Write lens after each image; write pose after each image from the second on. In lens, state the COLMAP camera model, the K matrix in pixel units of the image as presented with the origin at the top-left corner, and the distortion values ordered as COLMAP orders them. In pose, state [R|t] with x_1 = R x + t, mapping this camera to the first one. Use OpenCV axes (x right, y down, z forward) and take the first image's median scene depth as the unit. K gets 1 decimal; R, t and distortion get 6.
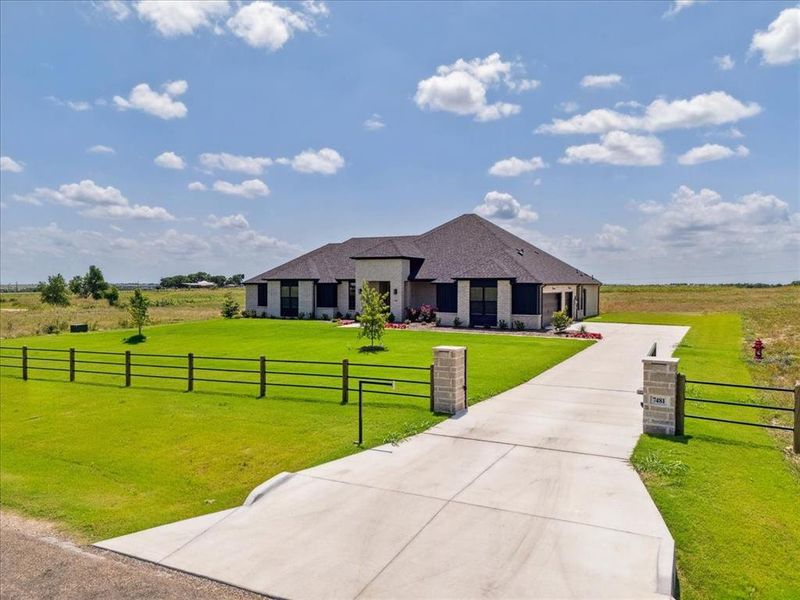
lens RADIAL K [[604.5, 0, 399.4], [0, 604.5, 303.0], [0, 0, 1]] dist [0.015172, 0.020661]
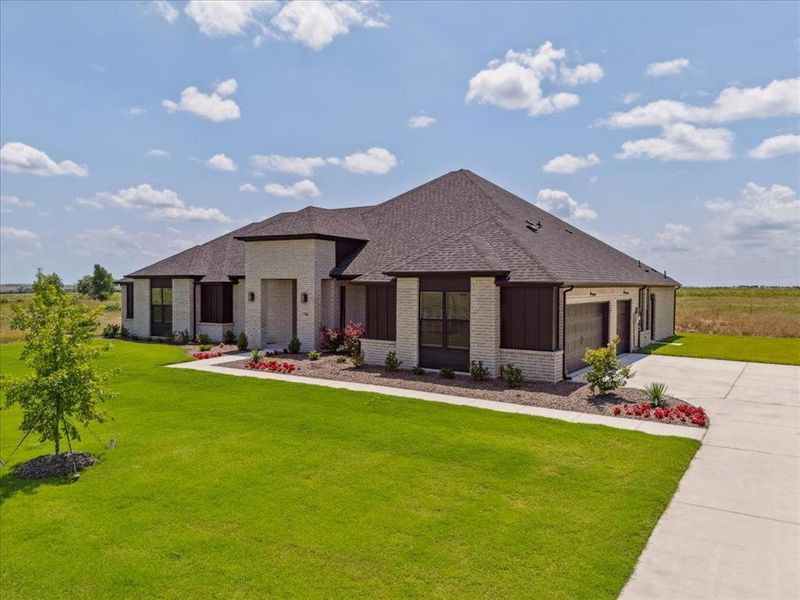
lens RADIAL K [[604.5, 0, 399.3], [0, 604.5, 301.3], [0, 0, 1]] dist [0.015172, 0.020661]
pose [[0.996218, 0.005368, -0.086727, 0.033869], [-0.005796, 0.999972, -0.004683, -0.003595], [0.086700, 0.005168, 0.996221, 0.118605]]
